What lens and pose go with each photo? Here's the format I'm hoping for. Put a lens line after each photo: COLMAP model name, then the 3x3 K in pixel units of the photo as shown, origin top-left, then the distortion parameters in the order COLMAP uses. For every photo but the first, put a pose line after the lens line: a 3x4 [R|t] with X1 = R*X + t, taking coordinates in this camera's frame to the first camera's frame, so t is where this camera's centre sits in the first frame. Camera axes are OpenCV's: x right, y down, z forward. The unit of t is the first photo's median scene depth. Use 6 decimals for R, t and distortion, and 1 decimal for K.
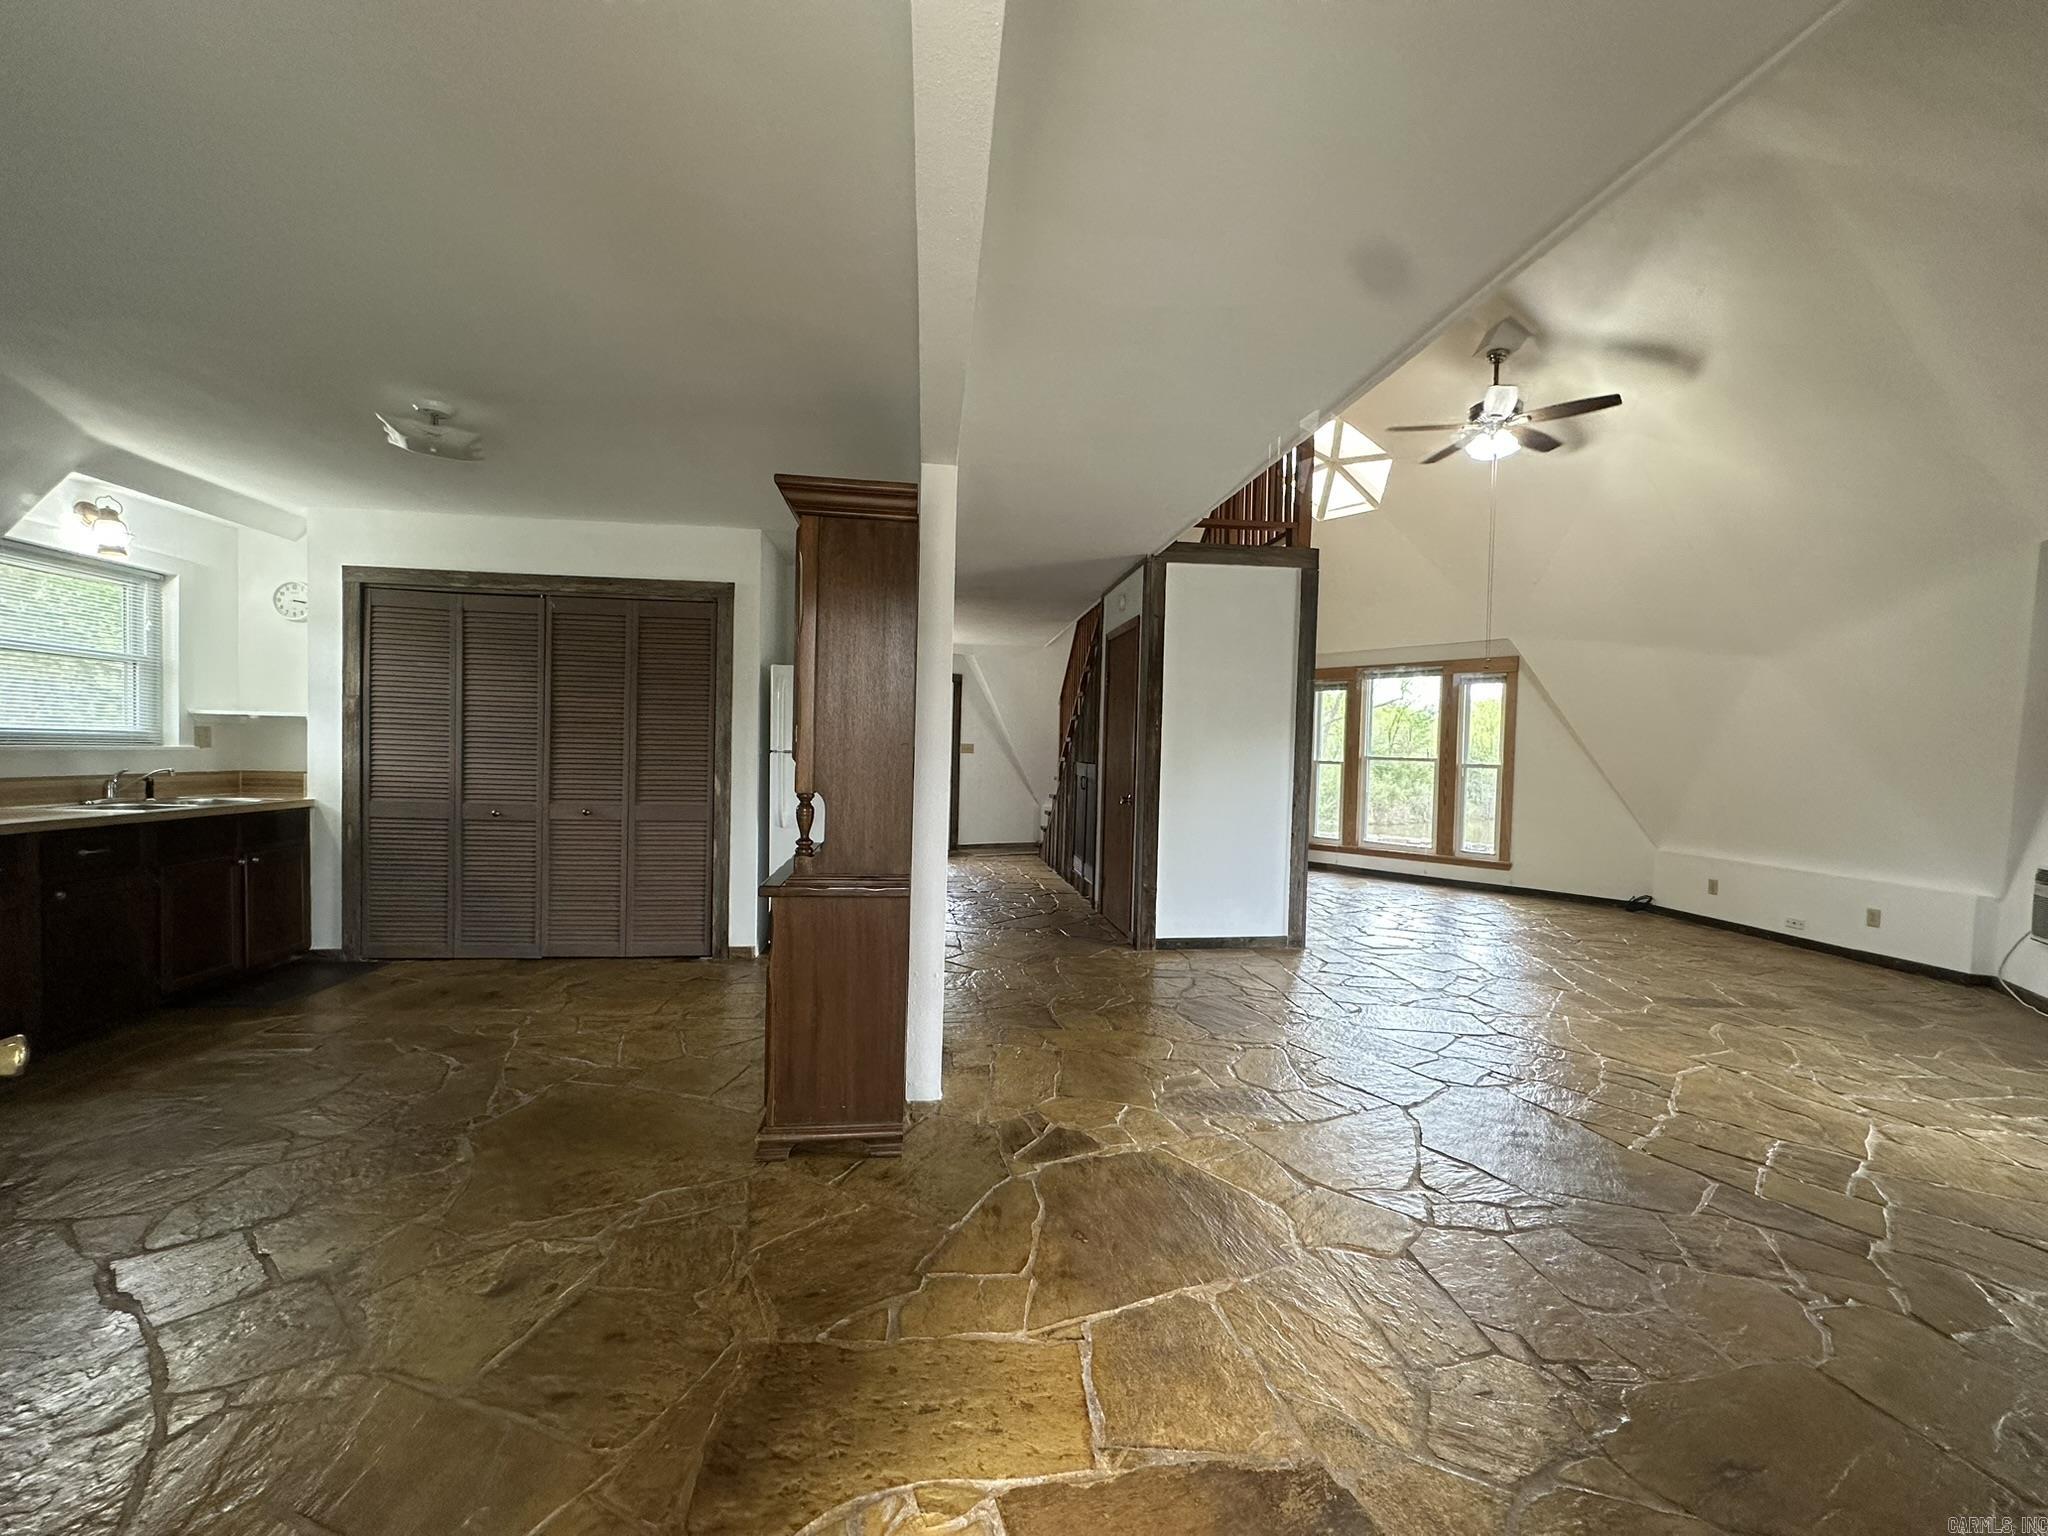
lens RADIAL K [[815.0, 0, 1024.0], [0, 815.0, 768.0], [0, 0, 1]] dist [-0.001754, 0.000593]
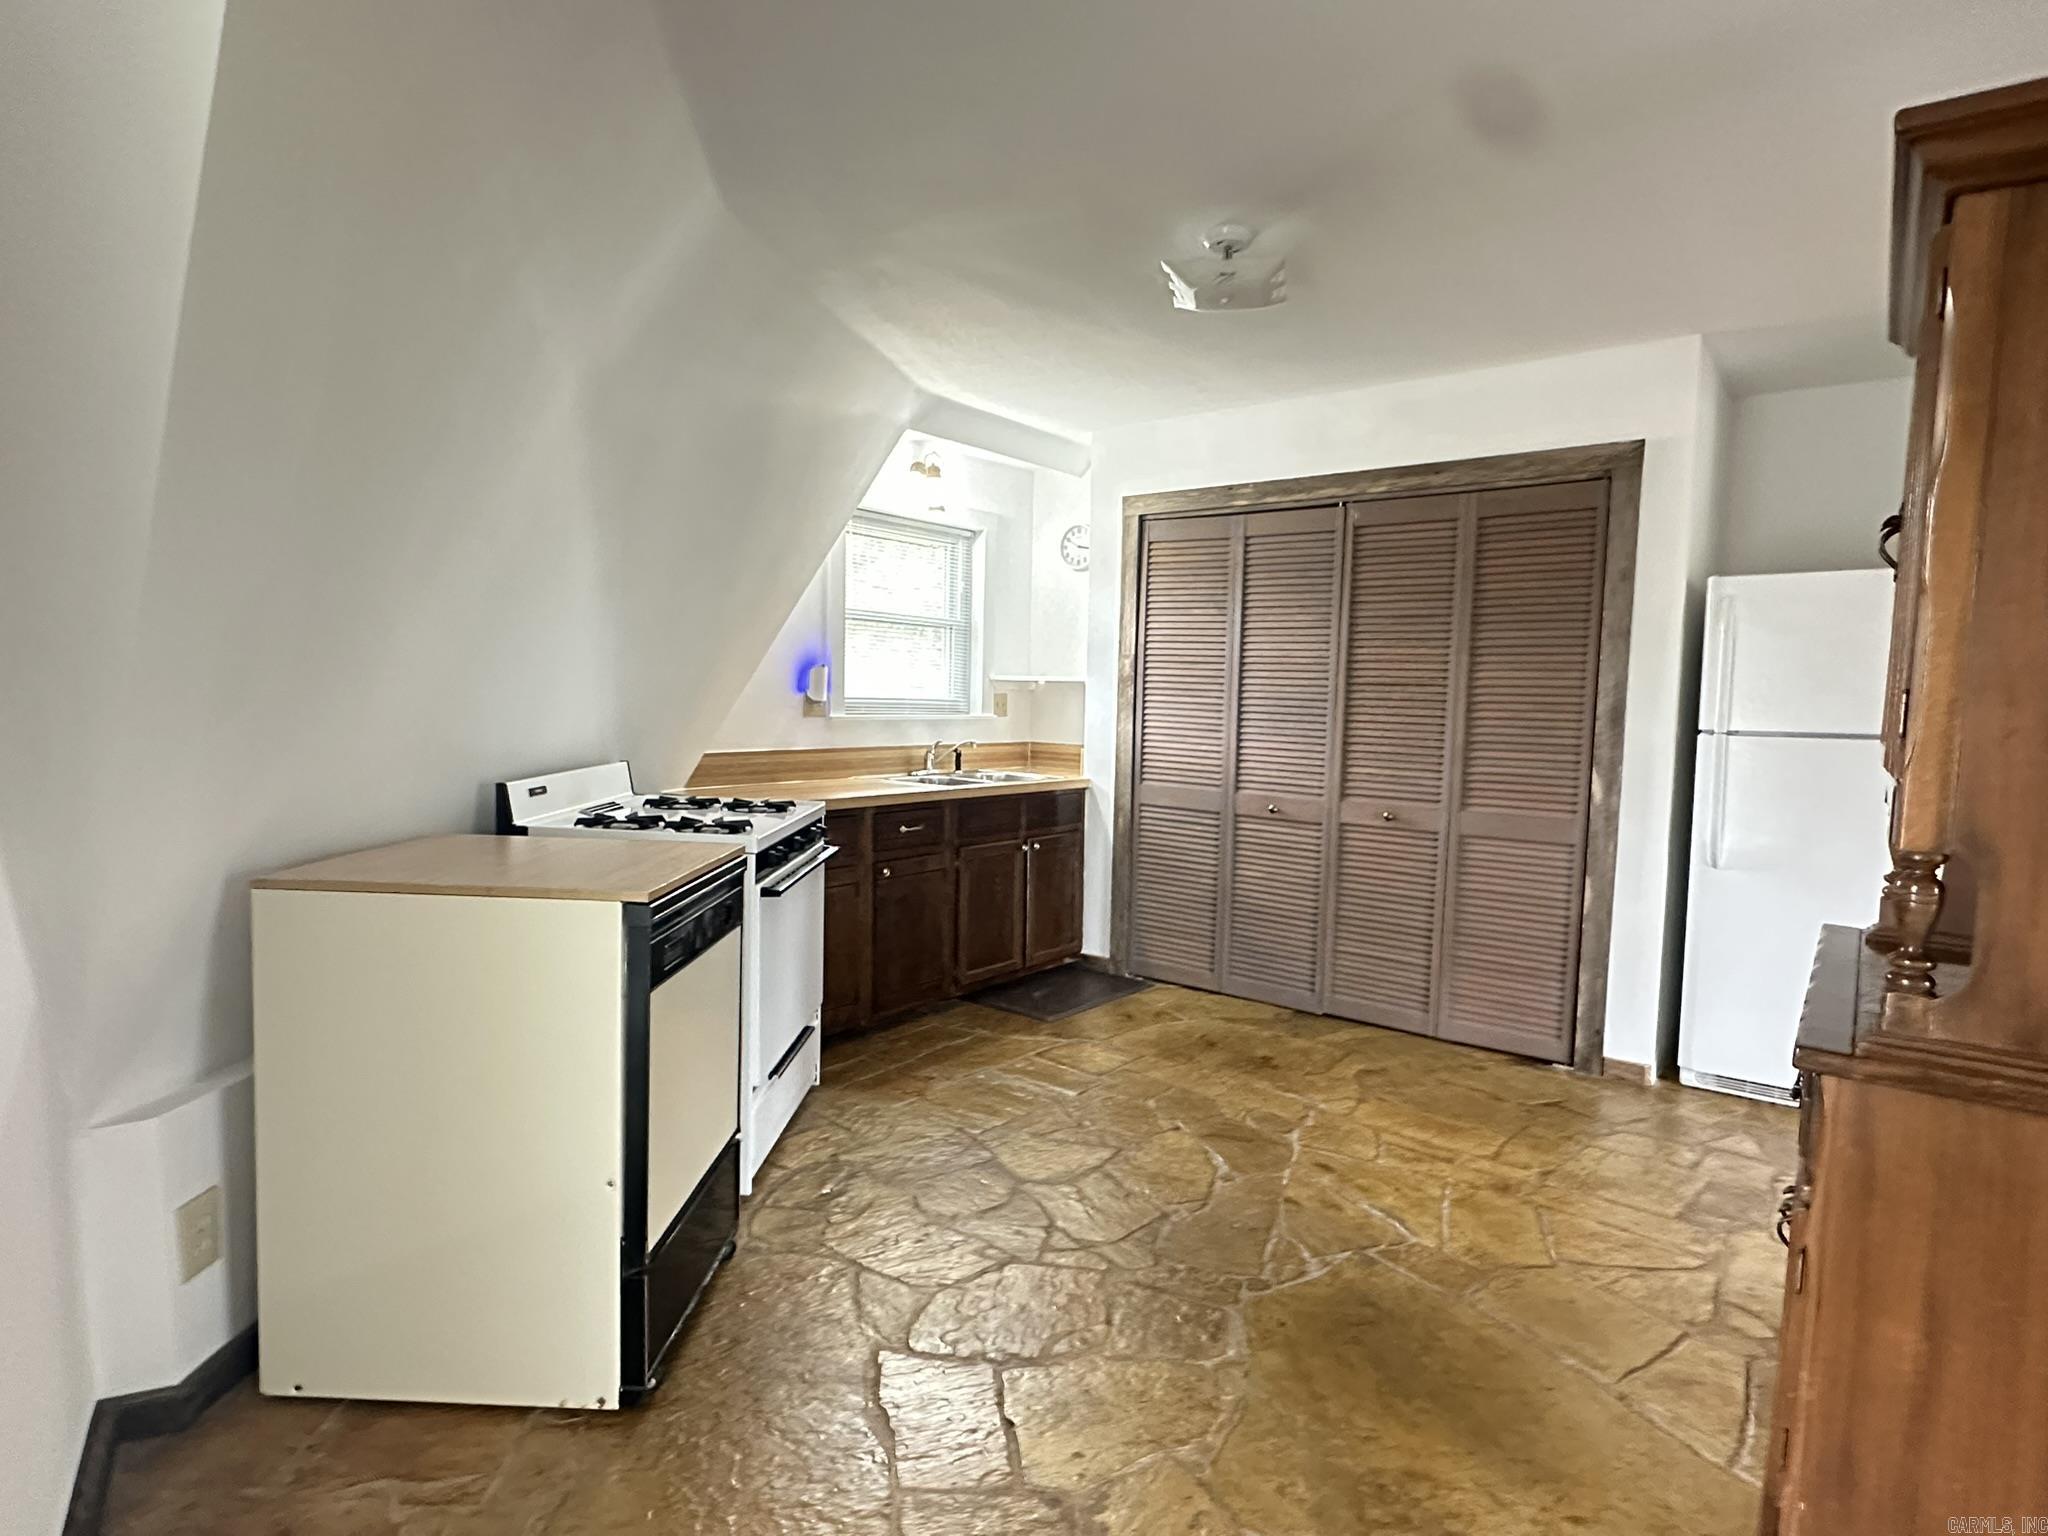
lens RADIAL K [[1098.0, 0, 1019.5], [0, 1098.0, 781.6], [0, 0, 1]] dist [-0.001466, 0.000489]
pose [[0.705048, 0.050965, -0.707326, -0.131875], [-0.022781, 0.998527, 0.049240, -0.016076], [0.708794, -0.018603, 0.705170, 0.164154]]
